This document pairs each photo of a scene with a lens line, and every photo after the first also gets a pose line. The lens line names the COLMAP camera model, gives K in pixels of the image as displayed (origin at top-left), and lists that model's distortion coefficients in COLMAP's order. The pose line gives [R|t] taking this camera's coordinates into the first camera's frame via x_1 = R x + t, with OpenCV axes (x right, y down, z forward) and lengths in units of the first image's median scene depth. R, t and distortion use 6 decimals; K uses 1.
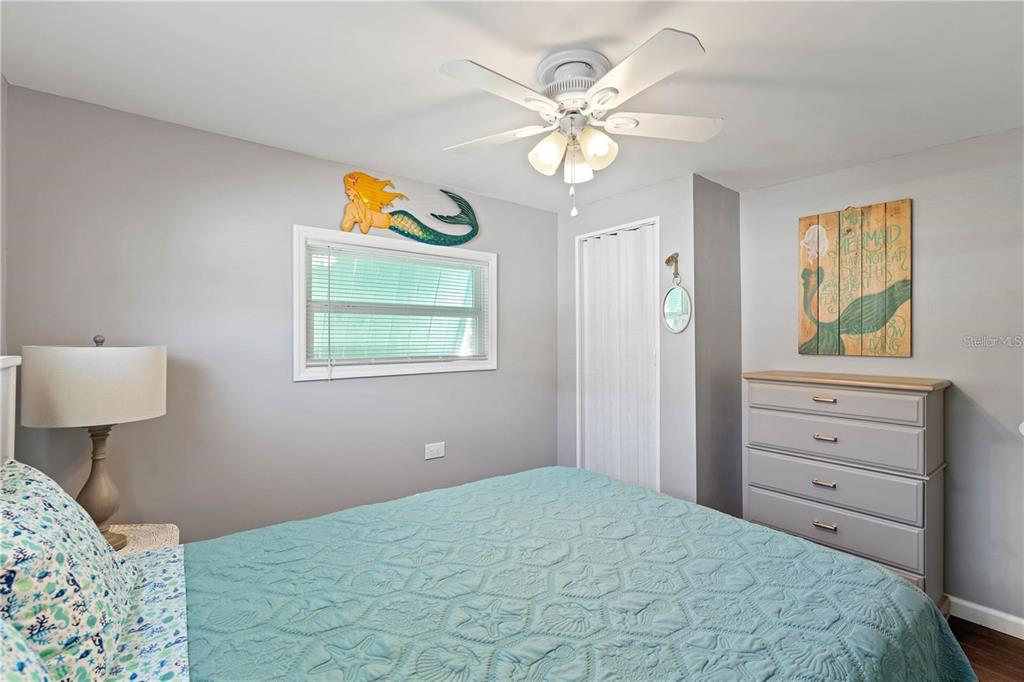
lens RADIAL K [[452.0, 0, 511.4], [0, 452.0, 334.6], [0, 0, 1]] dist [-0.000134, 0.000022]
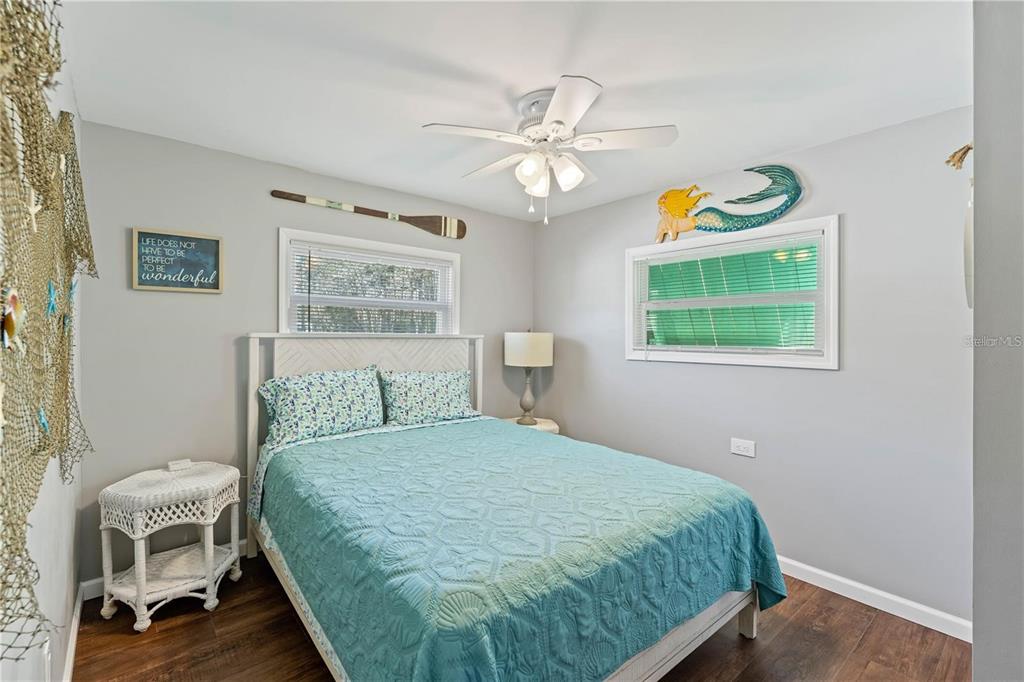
lens RADIAL K [[452.0, 0, 511.4], [0, 452.0, 334.6], [0, 0, 1]] dist [-0.000134, 0.000022]
pose [[0.031934, 0.000918, -0.999490, 0.812561], [-0.001511, 0.999998, 0.000870, 0.021758], [0.999489, 0.001483, 0.031935, 0.519771]]
